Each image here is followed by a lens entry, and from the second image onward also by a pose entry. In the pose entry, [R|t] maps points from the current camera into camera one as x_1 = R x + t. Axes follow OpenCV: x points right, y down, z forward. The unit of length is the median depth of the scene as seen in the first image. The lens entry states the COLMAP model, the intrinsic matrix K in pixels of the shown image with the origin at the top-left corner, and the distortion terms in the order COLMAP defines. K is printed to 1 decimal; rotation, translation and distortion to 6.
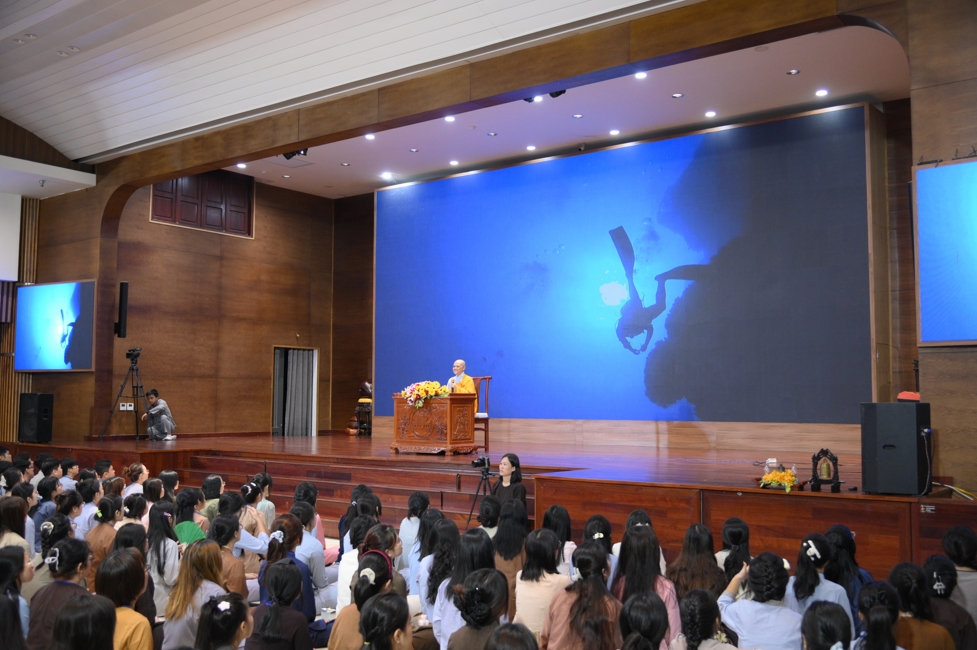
lens RADIAL K [[977.2, 0, 491.1], [0, 977.2, 330.5], [0, 0, 1]] dist [-0.038133, 0.000000]
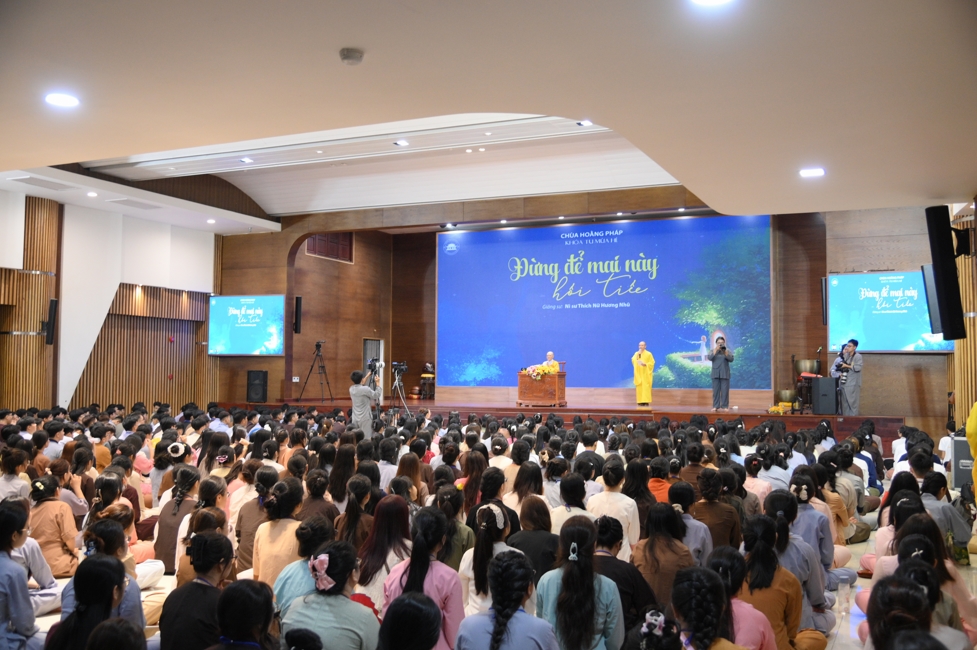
lens RADIAL K [[977.2, 0, 485.7], [0, 977.2, 320.3], [0, 0, 1]] dist [-0.038133, 0.000000]
pose [[0.975014, 0.015762, 0.221584, -0.410073], [-0.018927, 0.999747, 0.012167, -0.035052], [-0.221336, -0.016057, 0.975065, -0.507392]]
